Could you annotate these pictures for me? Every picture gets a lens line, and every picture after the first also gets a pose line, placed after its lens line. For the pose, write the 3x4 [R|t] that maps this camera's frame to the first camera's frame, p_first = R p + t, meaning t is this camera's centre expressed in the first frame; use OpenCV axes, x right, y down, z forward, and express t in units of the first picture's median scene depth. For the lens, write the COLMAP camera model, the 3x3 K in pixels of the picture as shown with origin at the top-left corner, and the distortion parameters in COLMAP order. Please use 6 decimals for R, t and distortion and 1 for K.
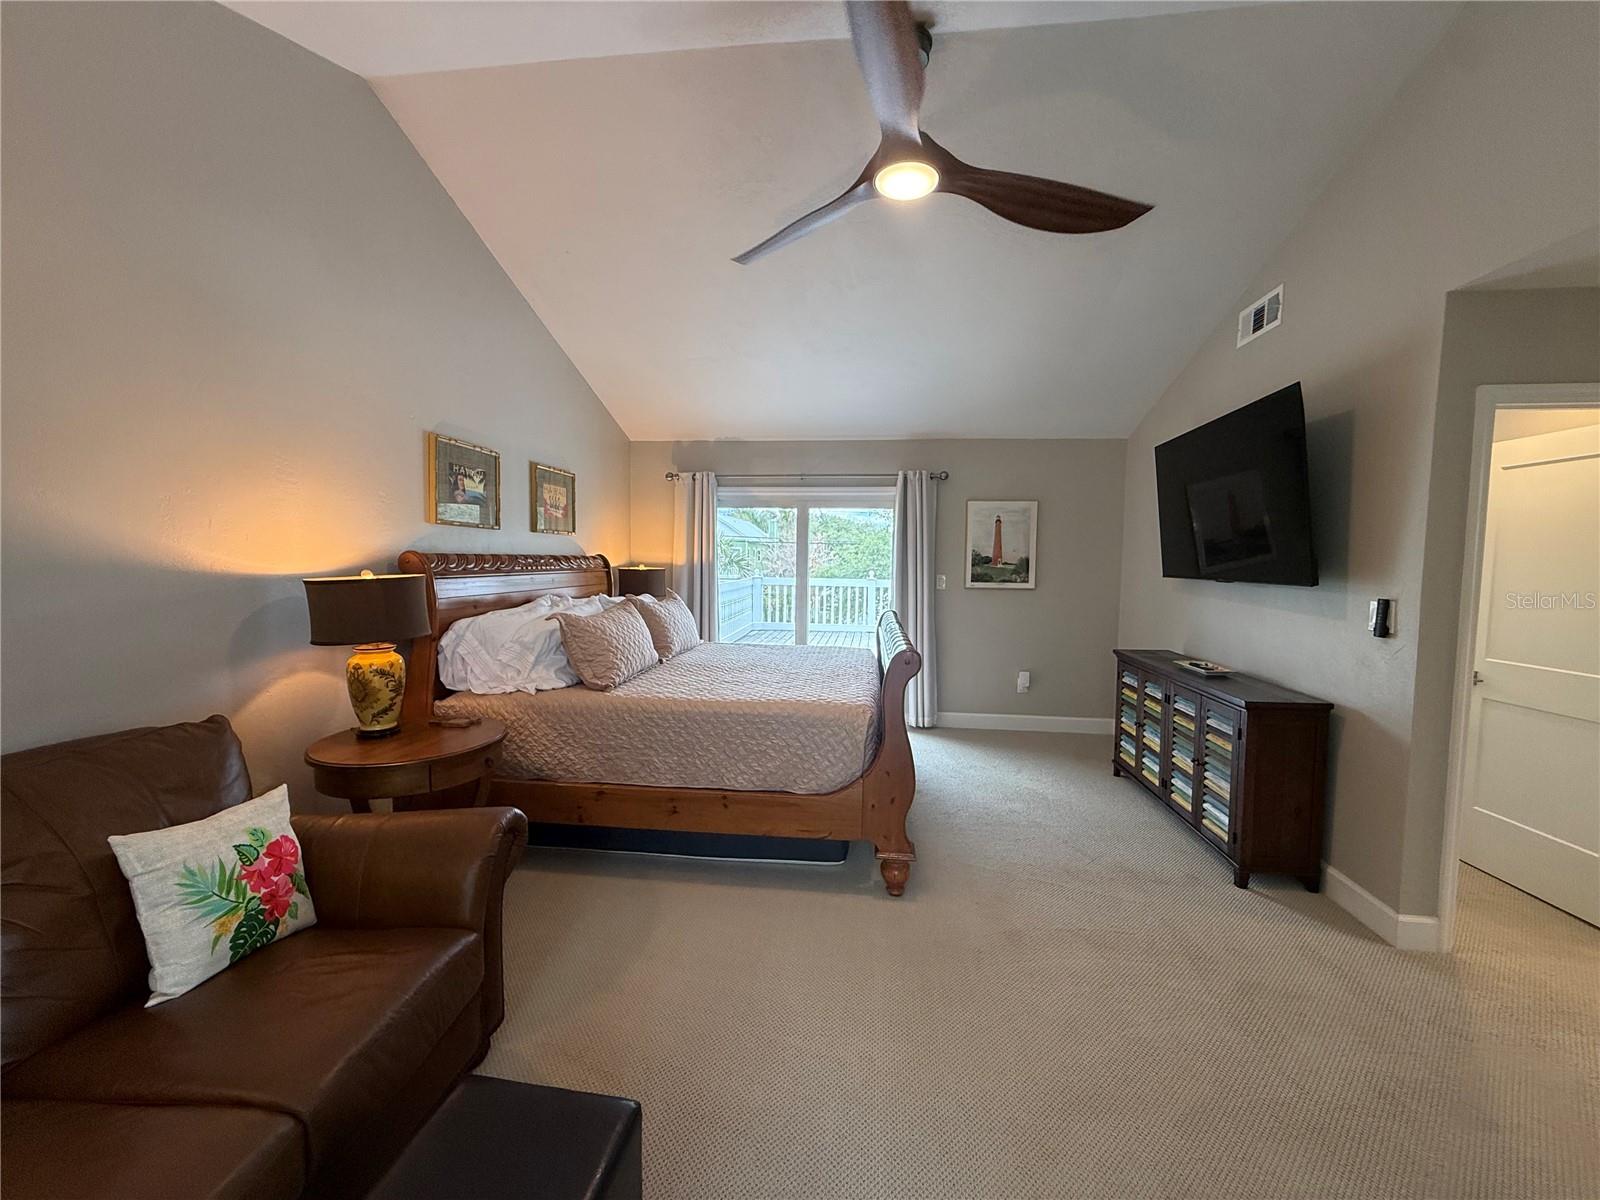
lens RADIAL K [[639.0, 0, 800.0], [0, 639.0, 600.0], [0, 0, 1]] dist [0.001281, -0.000339]
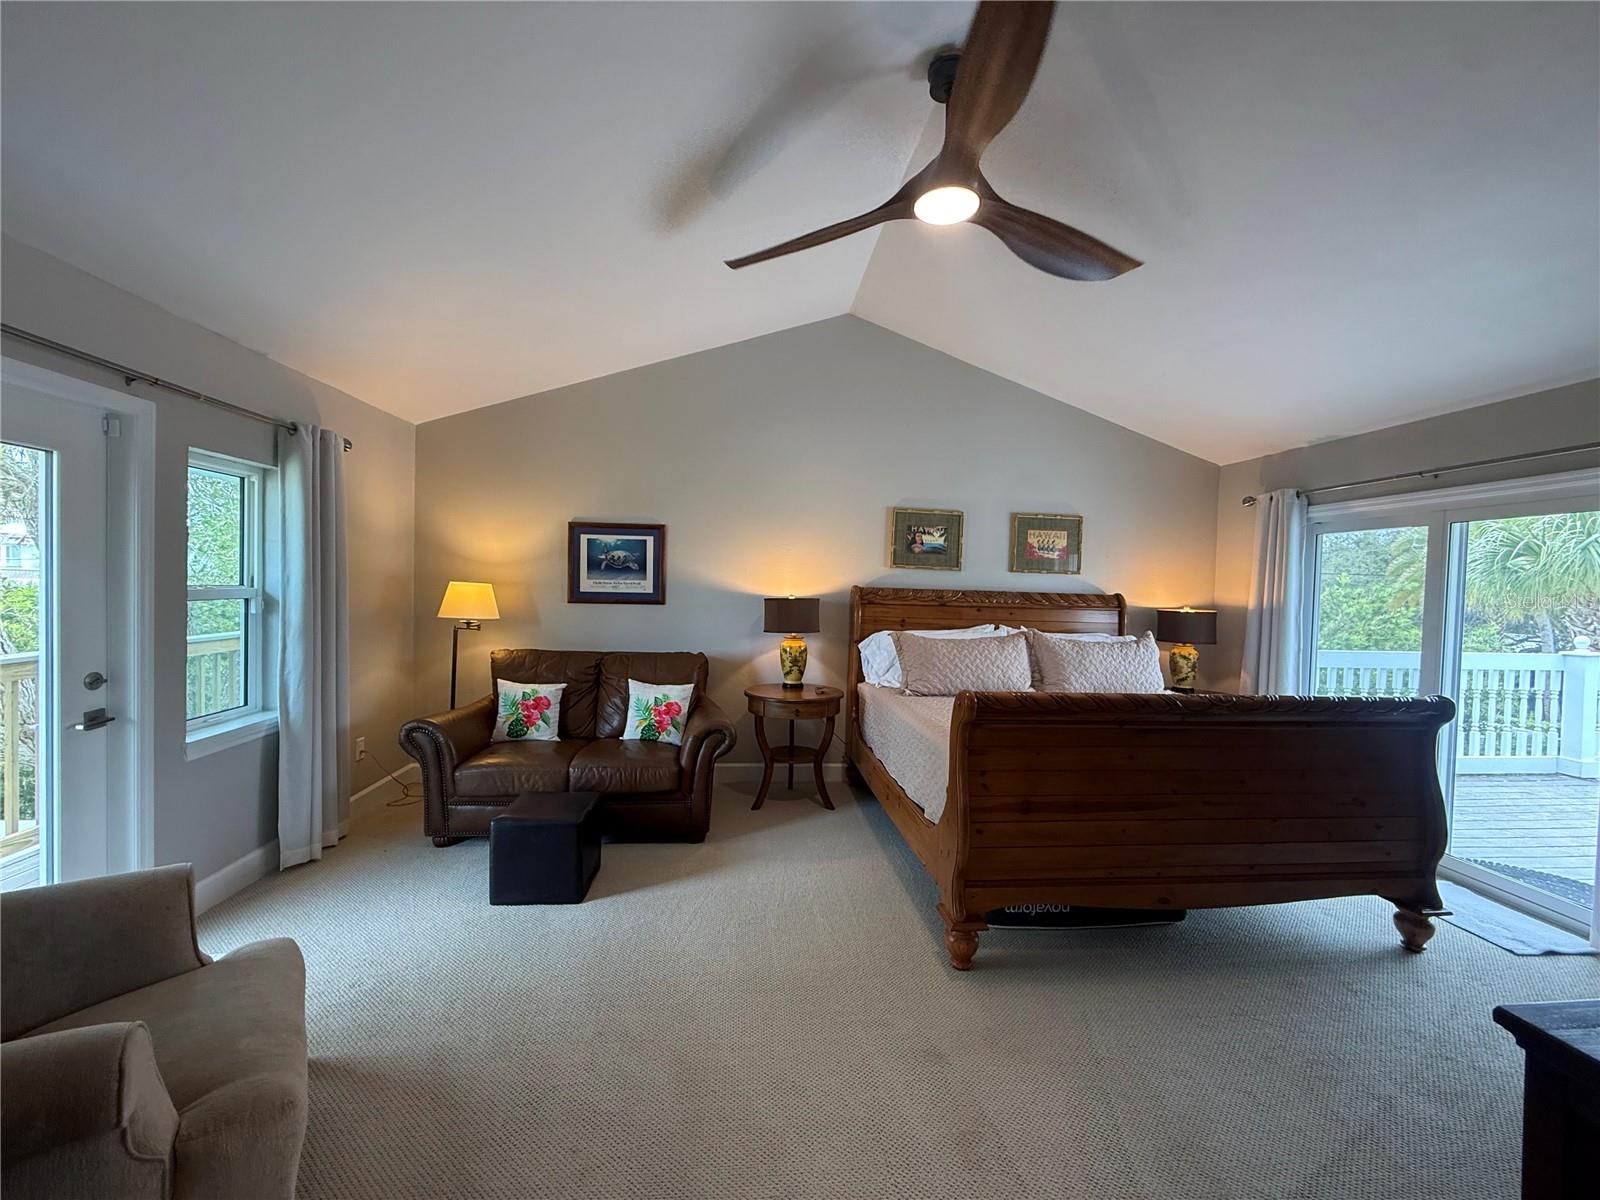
lens RADIAL K [[637.7, 0, 796.8], [0, 637.7, 599.9], [0, 0, 1]] dist [-0.000895, 0.000461]
pose [[0.218148, 0.015750, -0.975789, 0.913361], [-0.090329, 0.995903, -0.004119, -0.021136], [0.971726, 0.089040, 0.218677, 0.514544]]
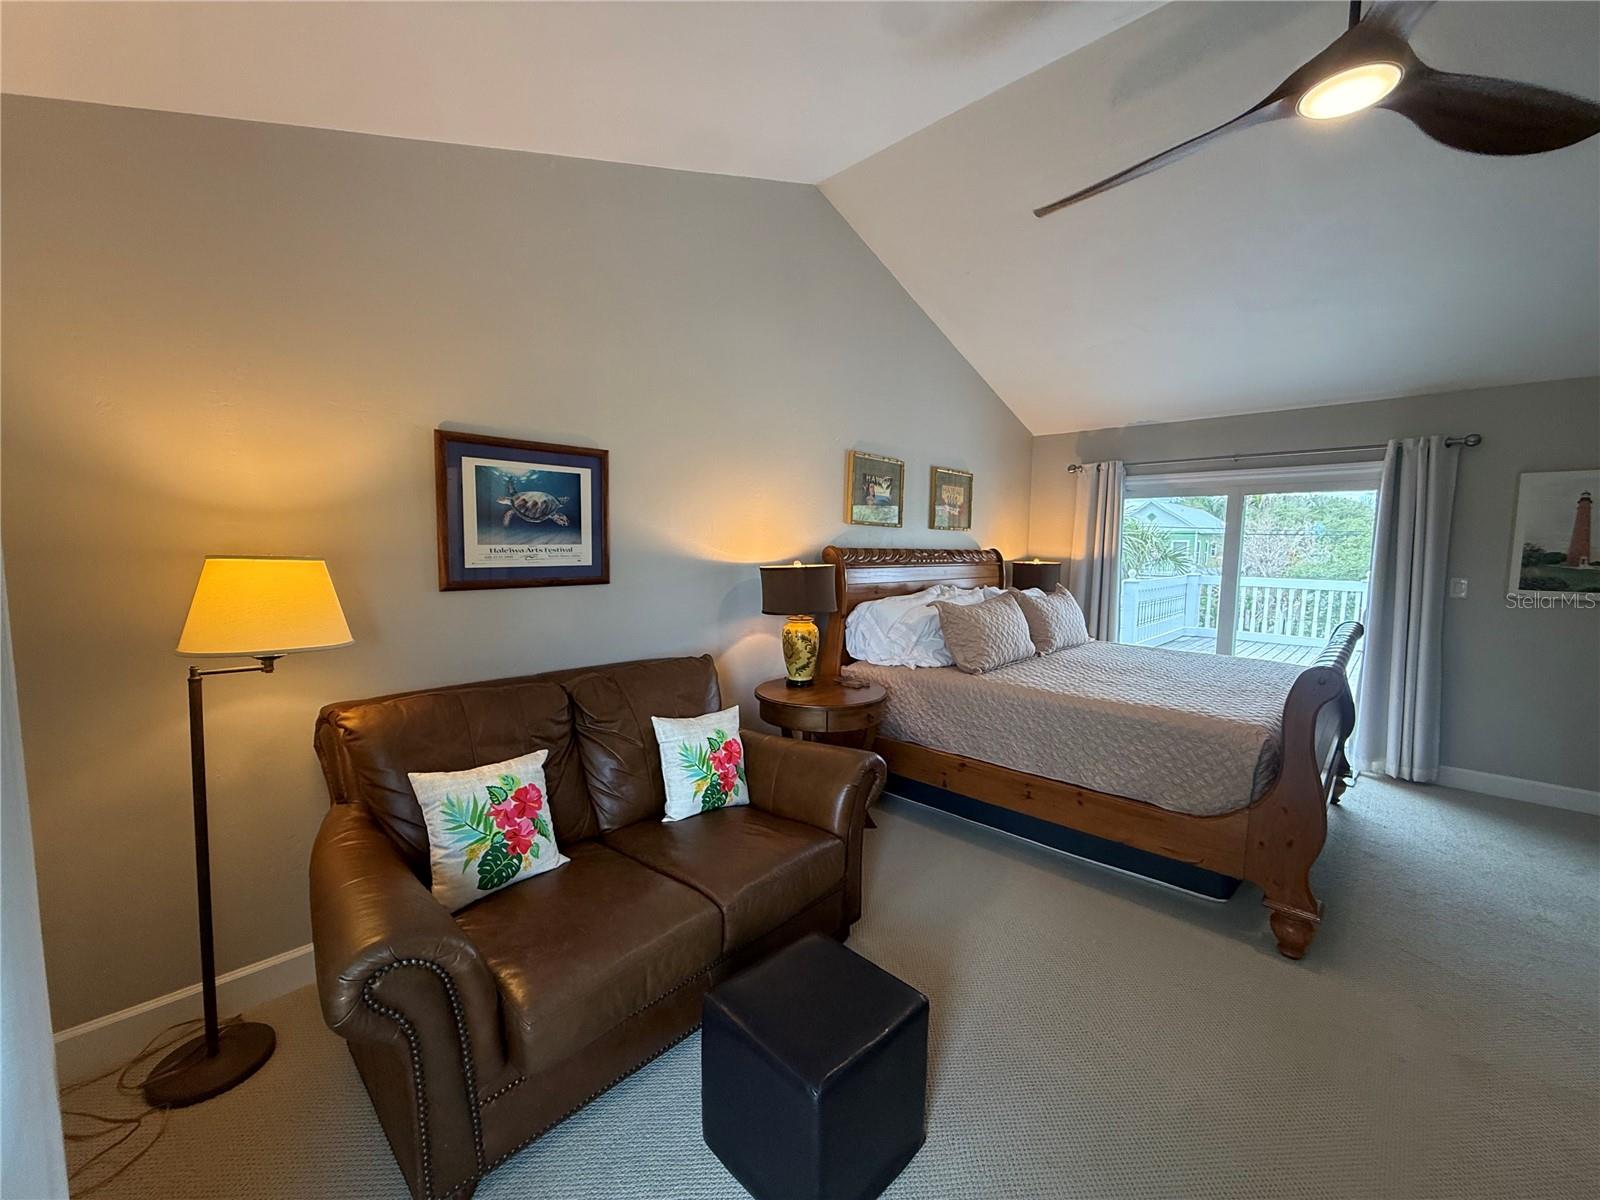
lens RADIAL K [[637.7, 0, 796.8], [0, 637.7, 599.9], [0, 0, 1]] dist [-0.000895, 0.000461]
pose [[0.798596, 0.050466, -0.599747, 0.105054], [-0.044391, 0.998703, 0.024927, 0.001625], [0.600228, 0.006717, 0.799801, -0.057025]]
